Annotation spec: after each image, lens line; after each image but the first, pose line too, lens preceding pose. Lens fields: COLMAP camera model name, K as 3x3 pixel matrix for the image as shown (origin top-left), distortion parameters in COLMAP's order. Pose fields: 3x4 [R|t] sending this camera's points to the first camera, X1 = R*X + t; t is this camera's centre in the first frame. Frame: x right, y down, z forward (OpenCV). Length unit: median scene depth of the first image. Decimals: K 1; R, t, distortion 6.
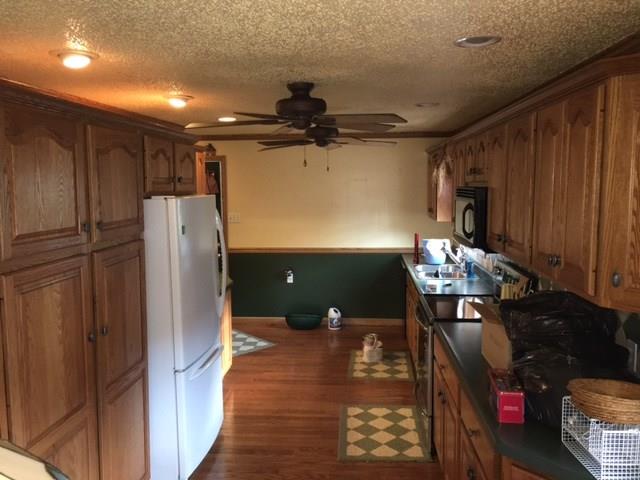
lens RADIAL K [[545.7, 0, 320.0], [0, 545.7, 240.0], [0, 0, 1]] dist [0.074878, -0.019347]
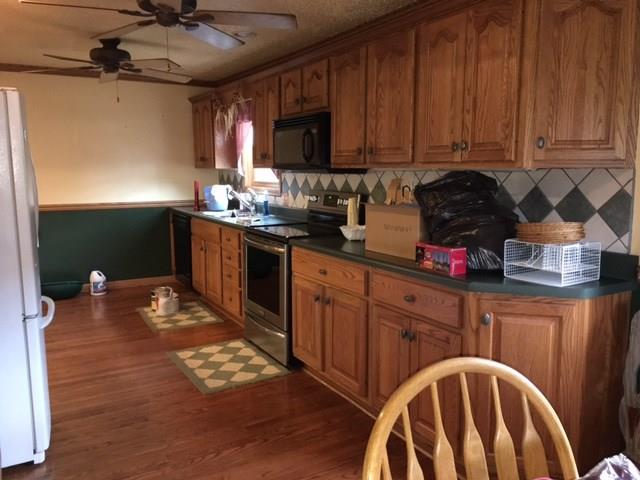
lens RADIAL K [[545.7, 0, 320.0], [0, 545.7, 240.0], [0, 0, 1]] dist [0.074878, -0.019347]
pose [[0.829026, -0.068549, 0.554993, -0.244621], [0.054905, 0.997641, 0.041206, 0.083240], [-0.556508, -0.003689, 0.830834, 0.079316]]
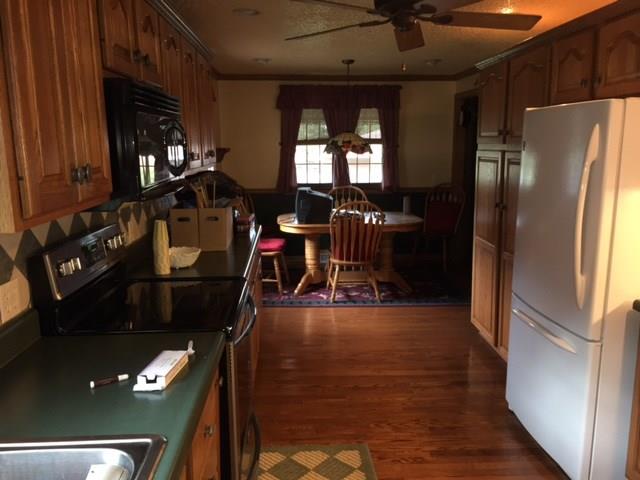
lens RADIAL K [[545.7, 0, 320.0], [0, 545.7, 240.0], [0, 0, 1]] dist [0.074878, -0.019347]
pose [[-0.990804, 0.036306, -0.130344, 0.154014], [-0.002812, 0.957594, 0.288106, -0.093171], [0.135277, 0.285823, -0.948686, 1.314294]]
